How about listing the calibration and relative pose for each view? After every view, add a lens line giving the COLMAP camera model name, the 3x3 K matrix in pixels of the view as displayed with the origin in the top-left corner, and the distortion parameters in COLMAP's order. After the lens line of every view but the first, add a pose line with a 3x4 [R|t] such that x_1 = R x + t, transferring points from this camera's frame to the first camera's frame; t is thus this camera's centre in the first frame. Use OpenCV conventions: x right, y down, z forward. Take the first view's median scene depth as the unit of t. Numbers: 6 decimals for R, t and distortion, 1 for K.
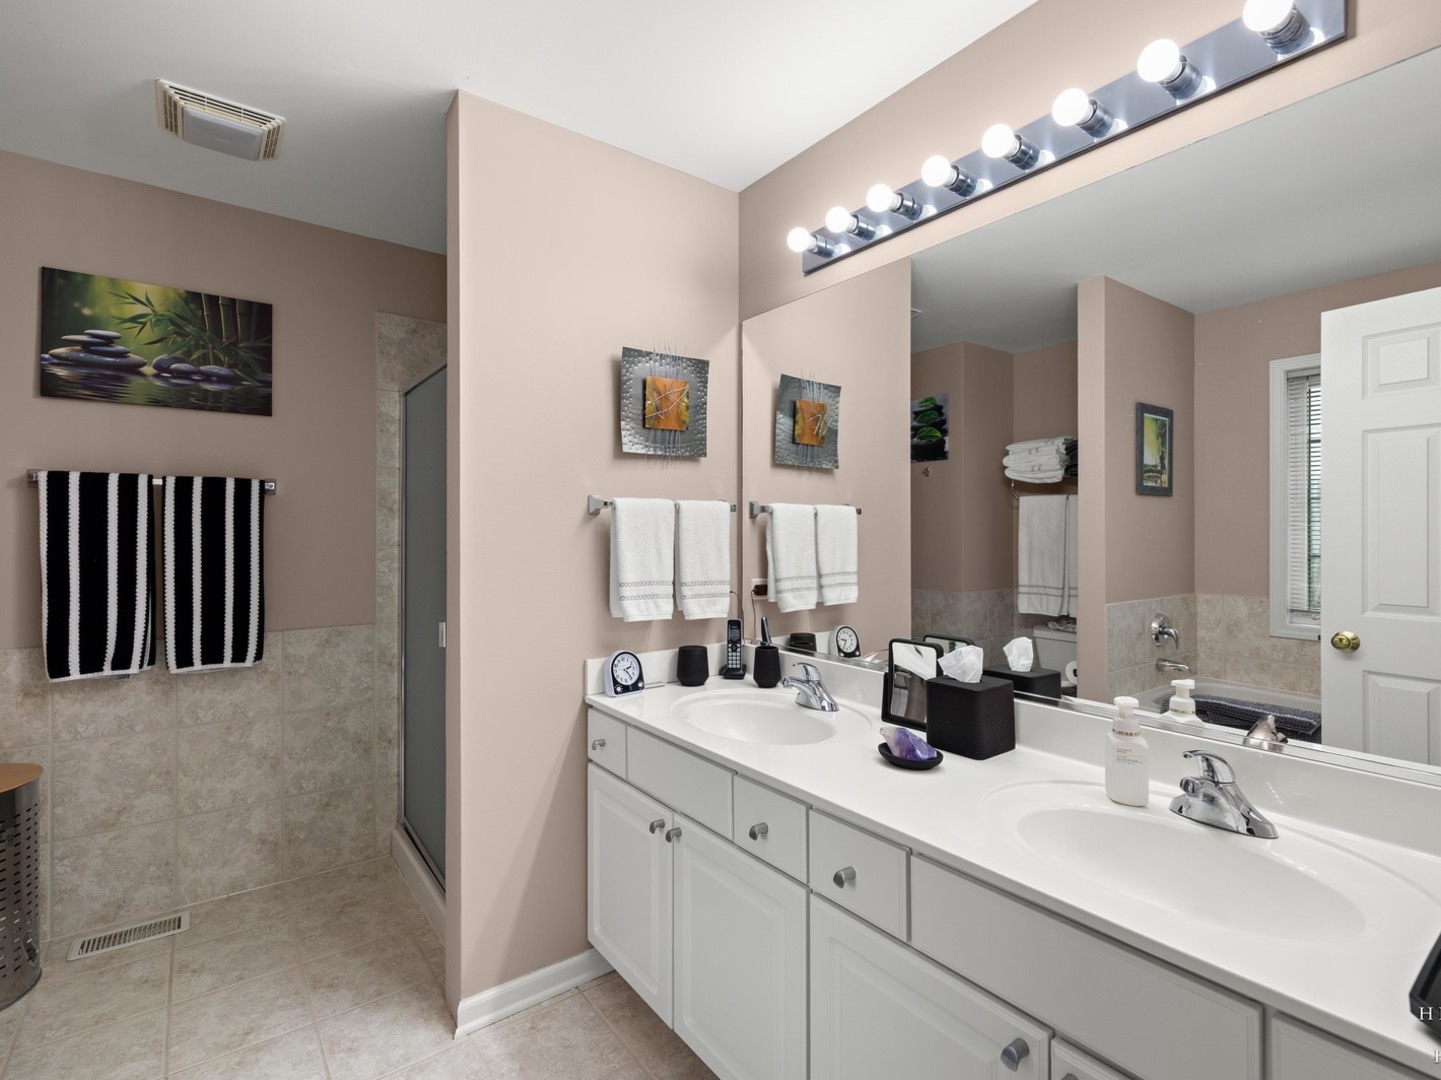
lens RADIAL K [[688.7, 0, 712.9], [0, 688.7, 533.4], [0, 0, 1]] dist [0.000756, -0.000001]
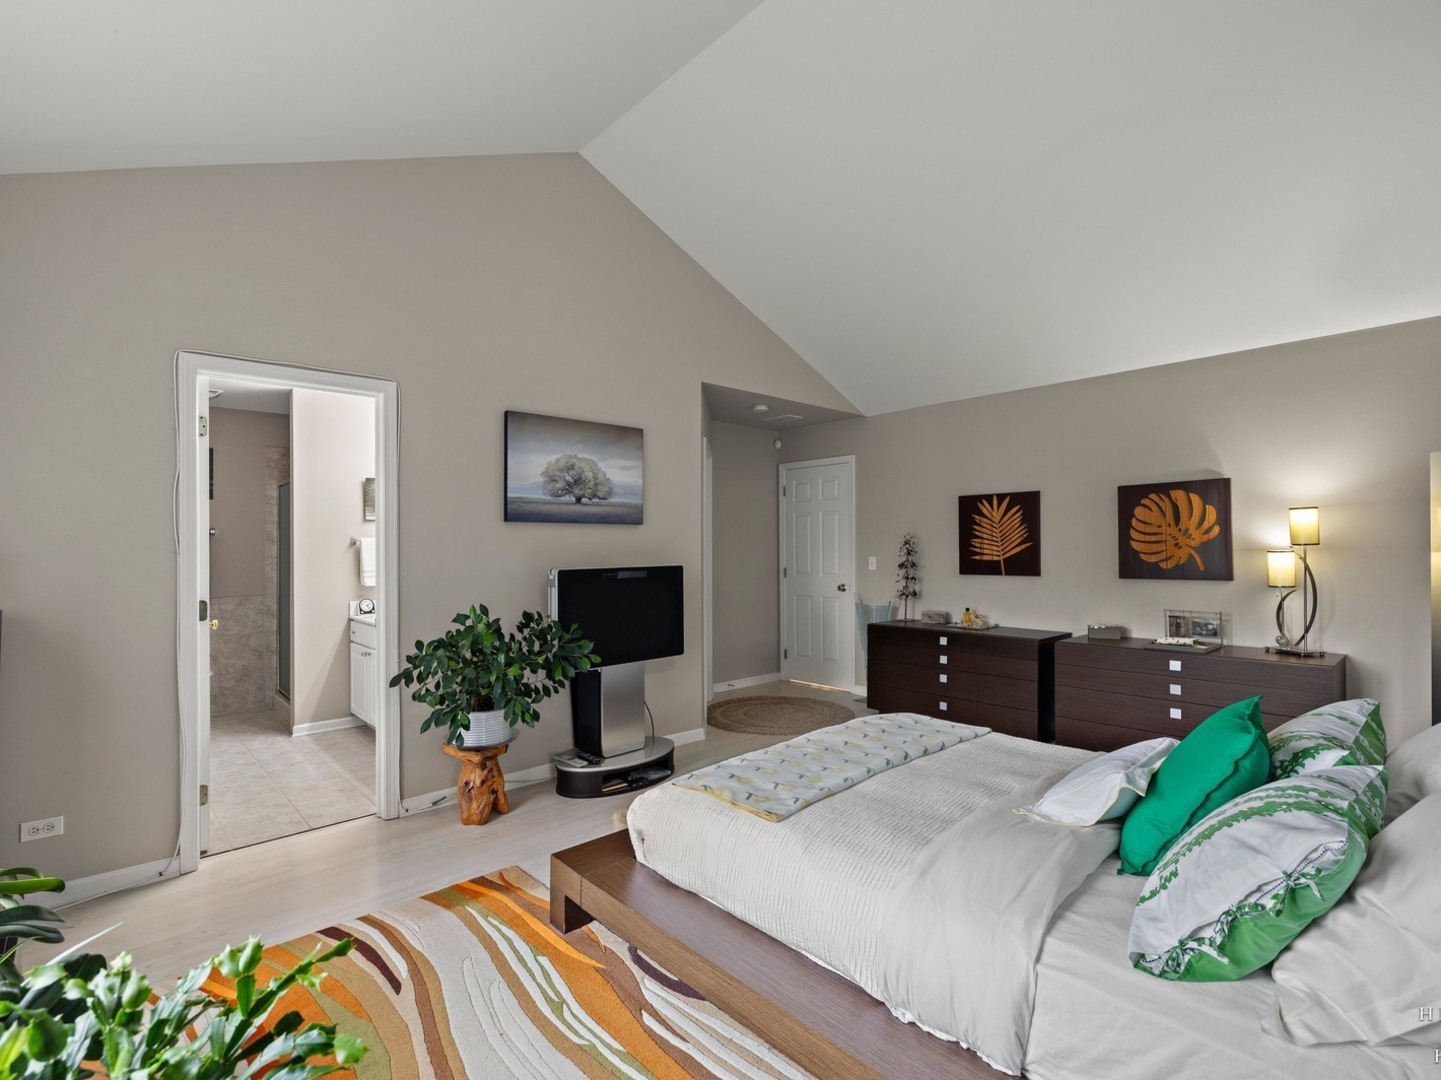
lens RADIAL K [[688.7, 0, 726.4], [0, 688.7, 539.1], [0, 0, 1]] dist [0.000756, -0.000001]
pose [[0.994055, -0.008175, 0.108573, 0.735103], [0.009311, 0.999907, -0.009961, -0.007083], [-0.108481, 0.010912, 0.994039, -1.337820]]
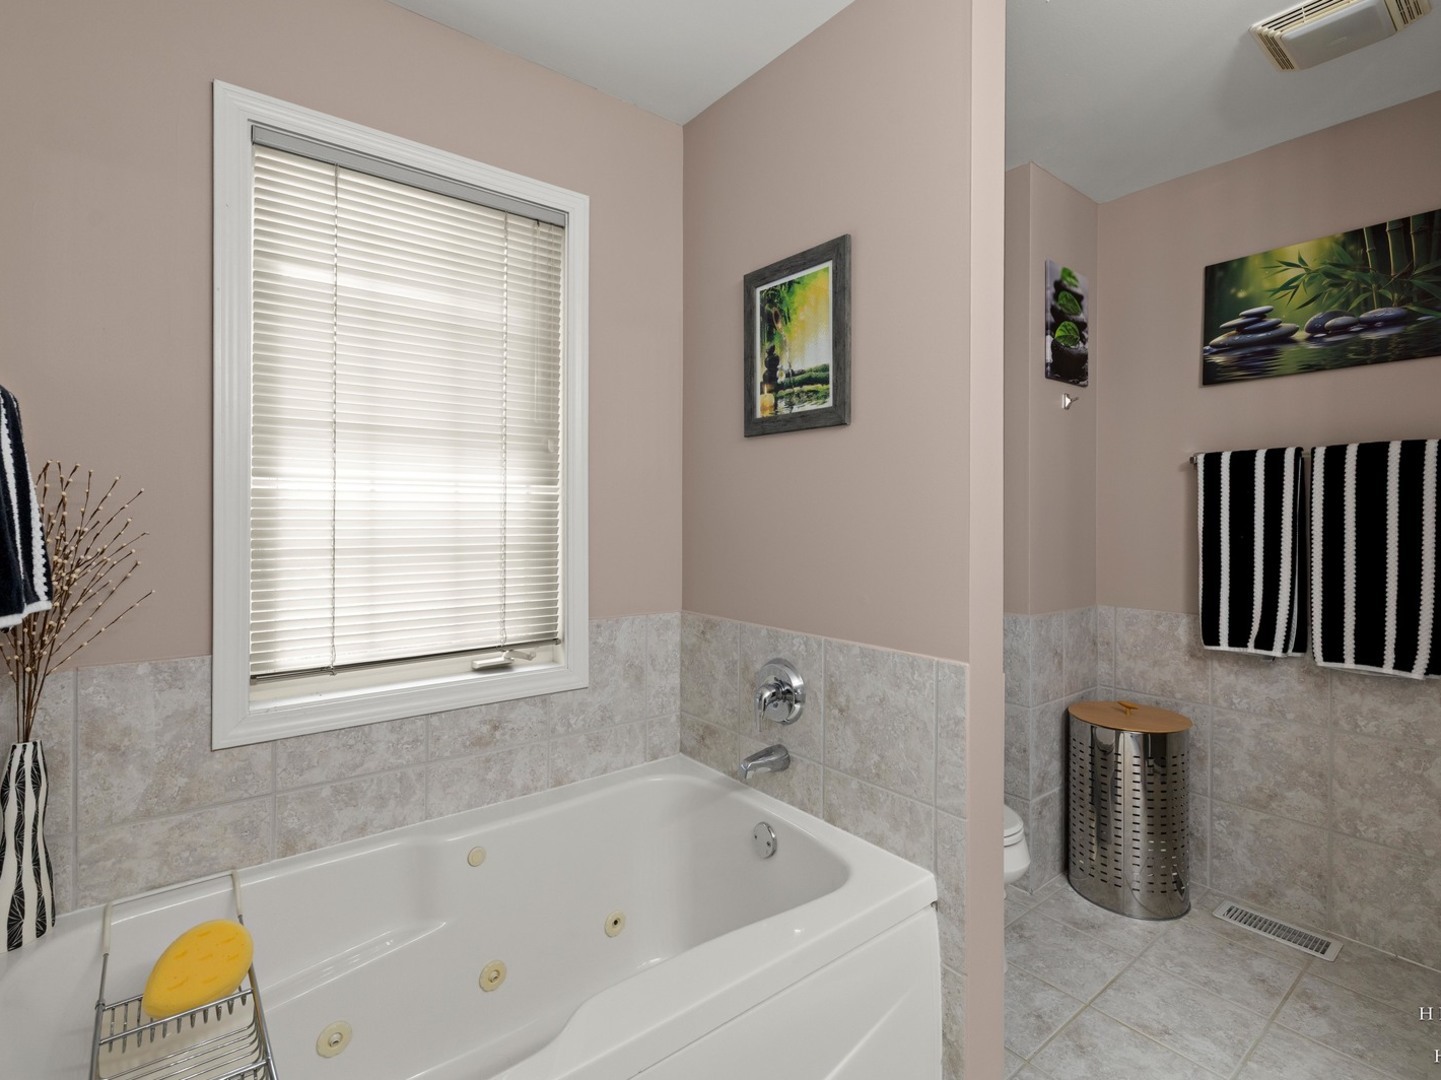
lens RADIAL K [[688.7, 0, 710.1], [0, 688.7, 515.8], [0, 0, 1]] dist [0.000756, -0.000001]
pose [[0.035894, -0.003496, -0.999349, 0.084758], [-0.003877, 0.999986, -0.003637, 0.014094], [0.999348, 0.004005, 0.035880, 0.171792]]
